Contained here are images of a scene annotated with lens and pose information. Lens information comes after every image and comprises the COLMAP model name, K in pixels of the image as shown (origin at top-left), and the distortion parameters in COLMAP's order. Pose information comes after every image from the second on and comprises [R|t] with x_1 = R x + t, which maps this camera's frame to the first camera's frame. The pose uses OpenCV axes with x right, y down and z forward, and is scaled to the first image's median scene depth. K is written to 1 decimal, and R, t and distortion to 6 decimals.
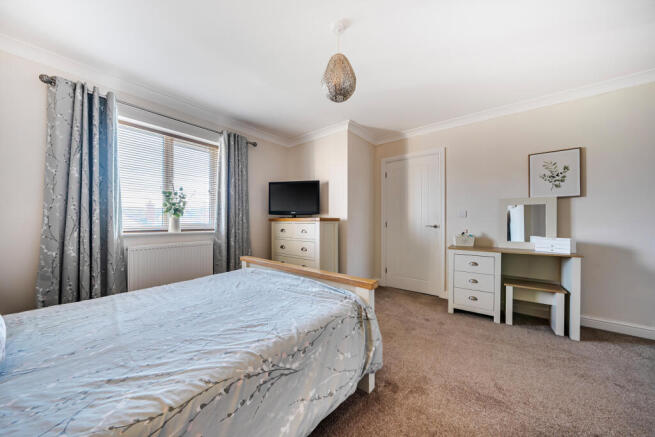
lens RADIAL K [[221.7, 0, 323.2], [0, 221.7, 221.1], [0, 0, 1]] dist [-0.000634, -0.000029]
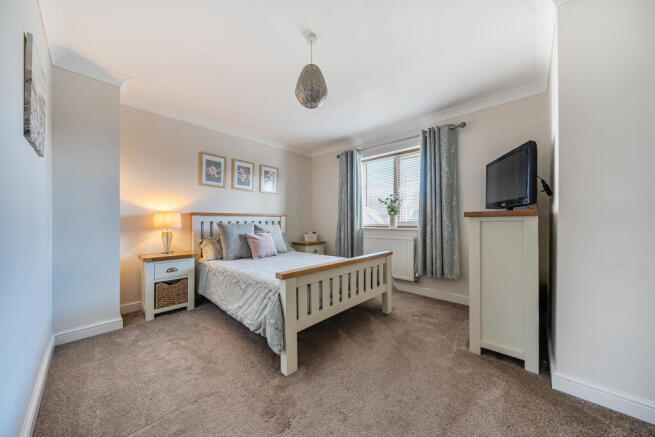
lens RADIAL K [[221.7, 0, 323.2], [0, 221.7, 221.1], [0, 0, 1]] dist [-0.000634, -0.000029]
pose [[-0.045032, -0.002636, -0.998982, 0.661730], [0.012060, 0.999922, -0.003182, 0.008515], [0.998913, -0.012191, -0.044996, 0.632852]]
